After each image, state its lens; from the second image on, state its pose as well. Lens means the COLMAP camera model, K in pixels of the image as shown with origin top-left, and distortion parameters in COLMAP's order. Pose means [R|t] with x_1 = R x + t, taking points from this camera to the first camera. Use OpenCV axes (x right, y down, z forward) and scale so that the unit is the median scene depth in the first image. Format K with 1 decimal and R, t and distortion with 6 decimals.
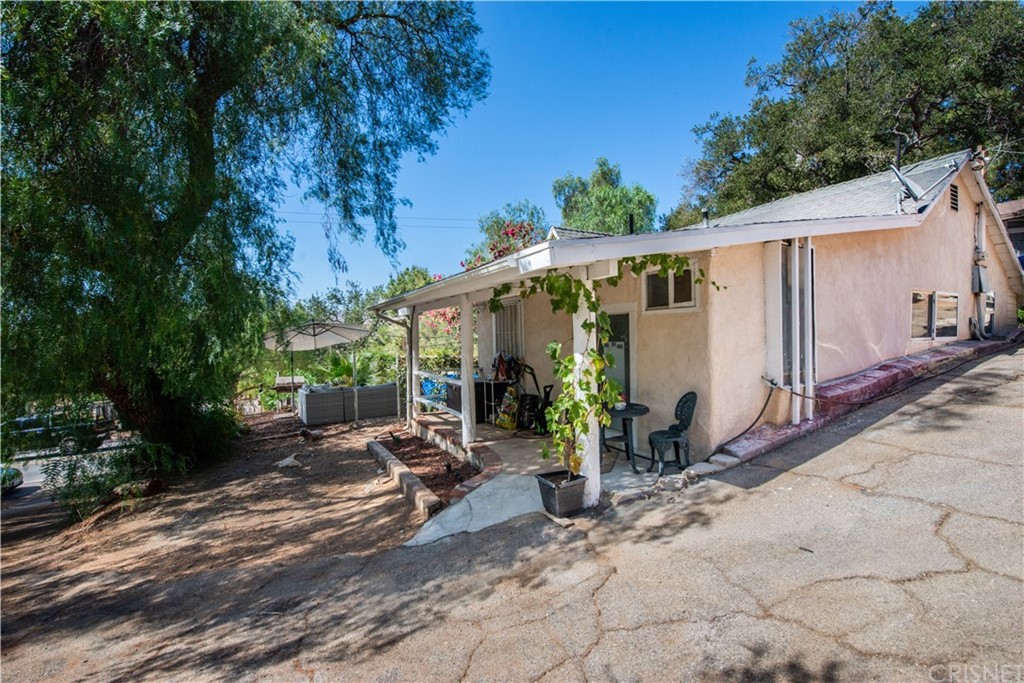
lens RADIAL K [[394.2, 0, 512.0], [0, 394.2, 341.5], [0, 0, 1]] dist [-0.016207, 0.000004]
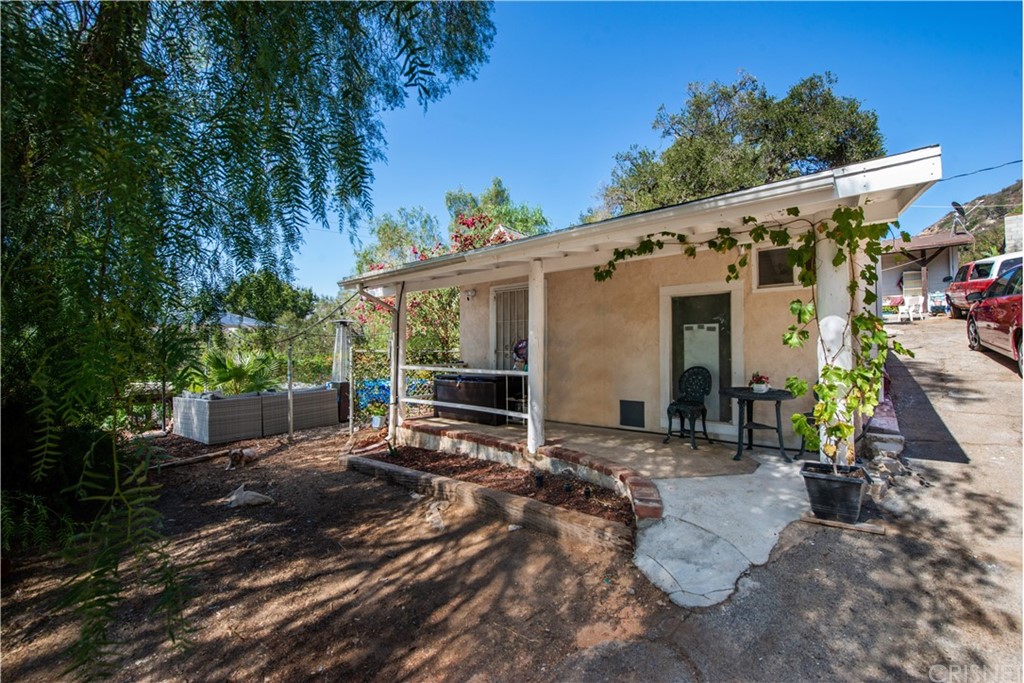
lens RADIAL K [[374.6, 0, 512.0], [0, 374.6, 341.5], [0, 0, 1]] dist [-0.021454, -0.000064]
pose [[0.941163, 0.025073, 0.337023, -0.413418], [-0.014444, 0.999317, -0.034008, 0.070544], [-0.337645, 0.027139, 0.940882, 0.299133]]
